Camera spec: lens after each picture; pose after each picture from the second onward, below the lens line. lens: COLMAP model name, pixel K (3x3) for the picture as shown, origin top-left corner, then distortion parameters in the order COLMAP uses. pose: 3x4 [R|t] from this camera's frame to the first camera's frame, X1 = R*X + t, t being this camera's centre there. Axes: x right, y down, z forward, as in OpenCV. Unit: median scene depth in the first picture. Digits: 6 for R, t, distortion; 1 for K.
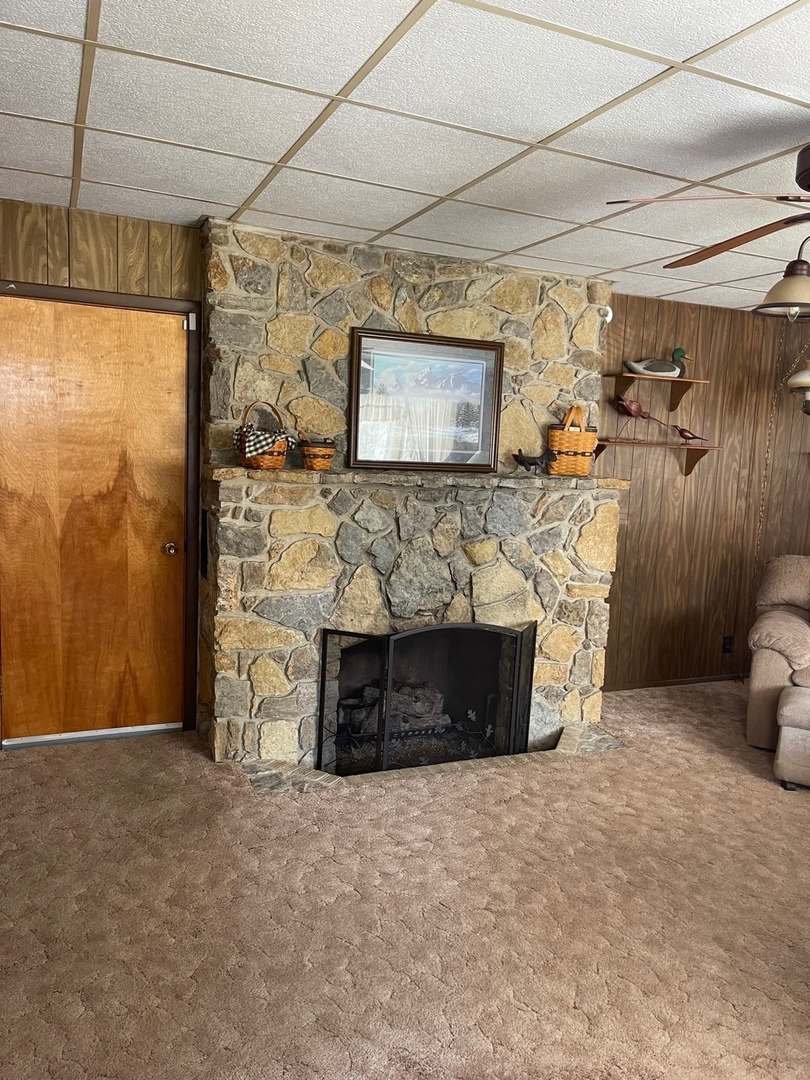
lens RADIAL K [[821.2, 0, 412.3], [0, 821.2, 545.0], [0, 0, 1]] dist [0.073706, -0.096919]
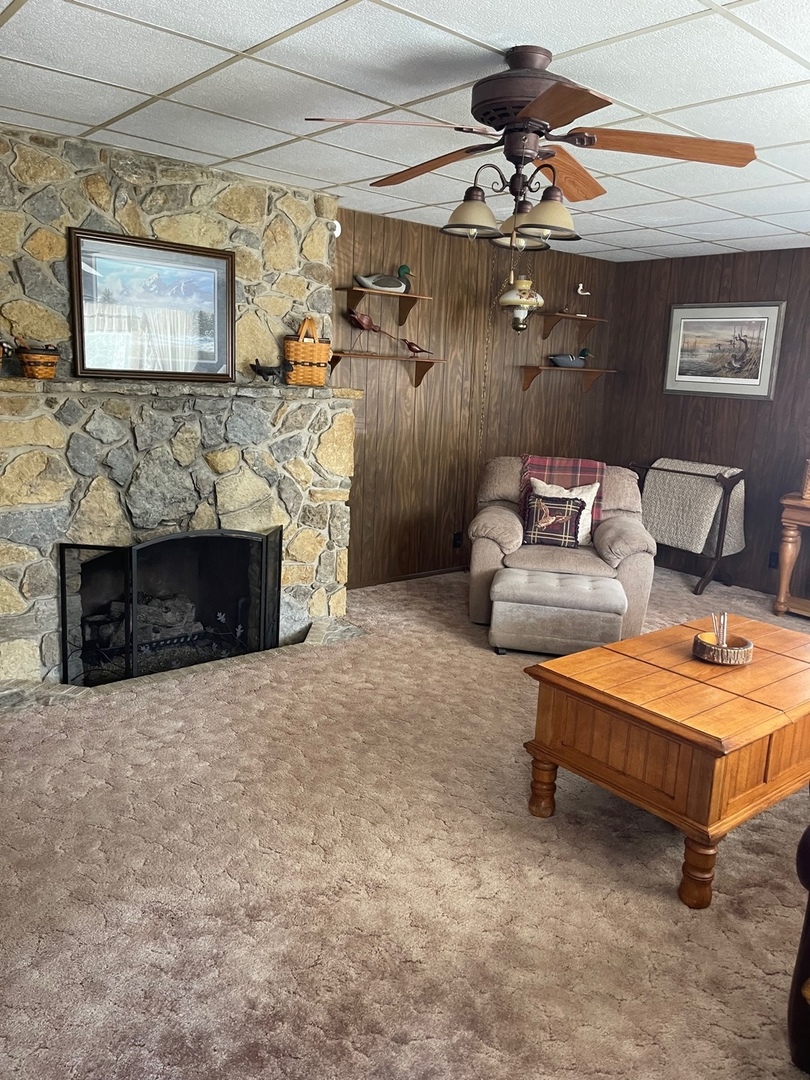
lens RADIAL K [[821.2, 0, 417.6], [0, 821.2, 536.2], [0, 0, 1]] dist [0.073706, -0.096919]
pose [[0.956942, -0.058335, 0.284356, 0.019119], [0.033917, 0.995359, 0.090058, 0.019005], [-0.288290, -0.076536, 0.954479, -0.062504]]
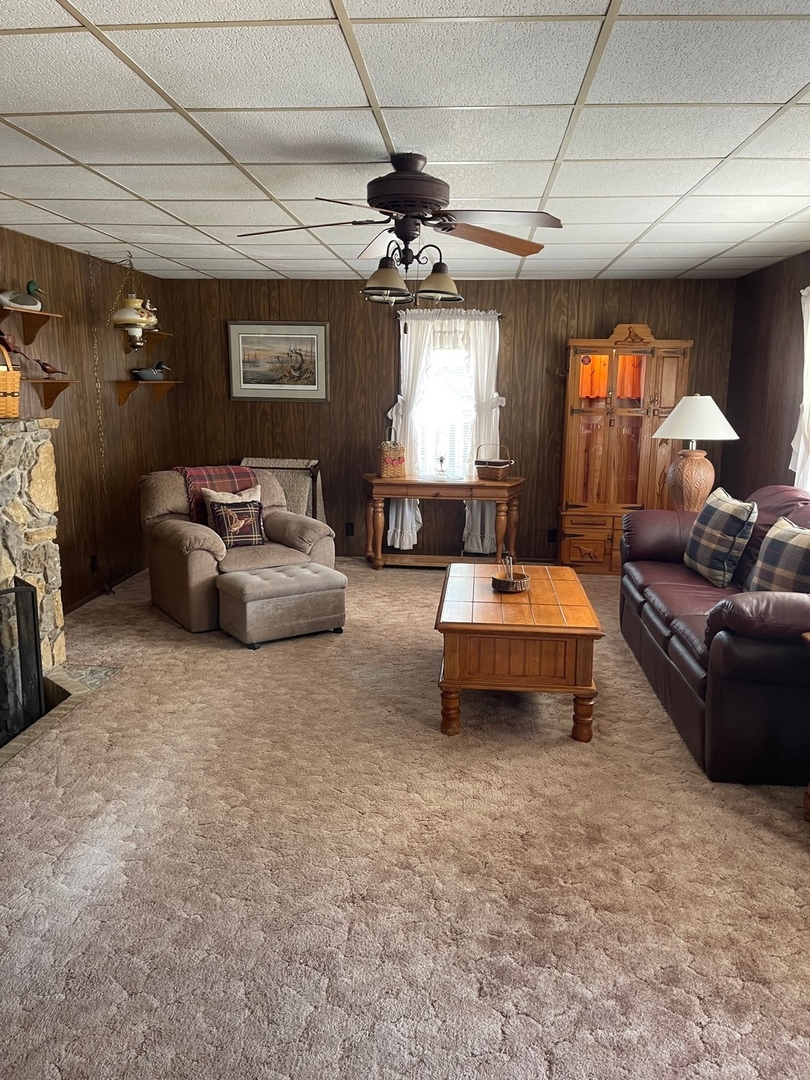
lens RADIAL K [[821.2, 0, 414.5], [0, 821.2, 539.6], [0, 0, 1]] dist [0.073706, -0.096919]
pose [[0.470647, -0.210089, 0.856944, -0.486169], [0.128619, 0.977200, 0.168932, -0.055895], [-0.872896, 0.030713, 0.486938, 0.154430]]
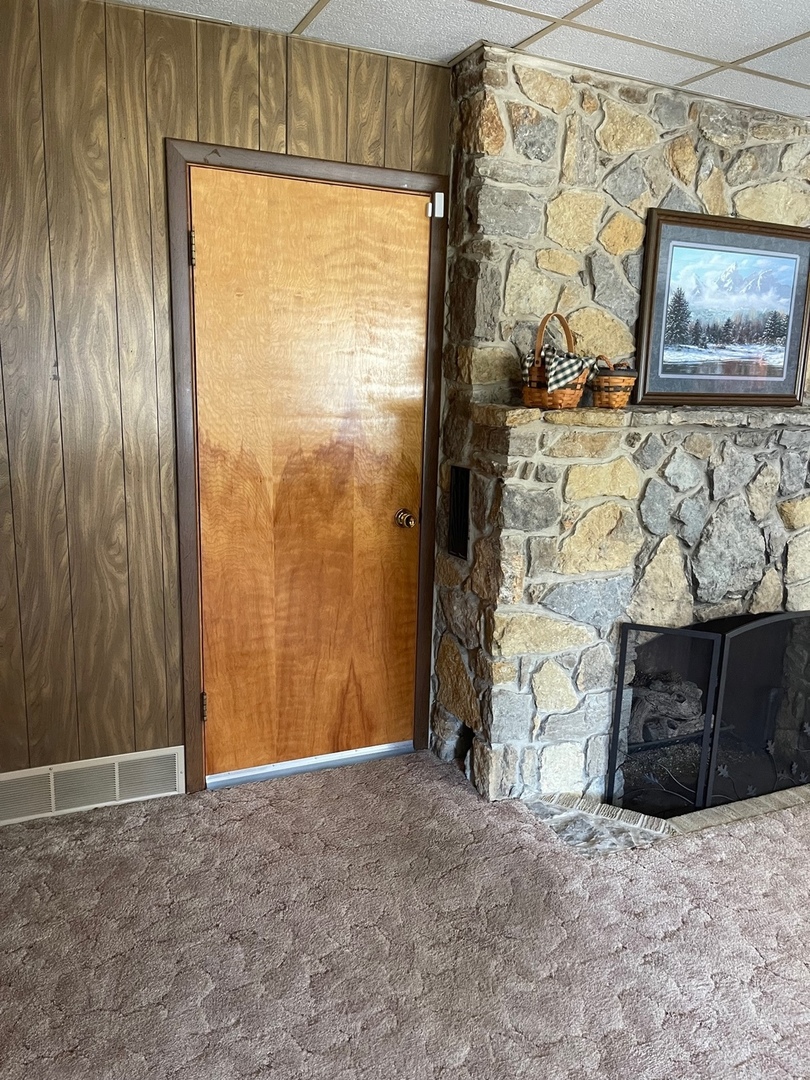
lens RADIAL K [[821.2, 0, 401.0], [0, 821.2, 547.4], [0, 0, 1]] dist [0.073706, -0.096919]
pose [[0.999709, -0.023065, 0.007128, -0.310834], [0.022456, 0.996842, 0.076164, -0.027792], [-0.008862, -0.075982, 0.997070, 0.256690]]
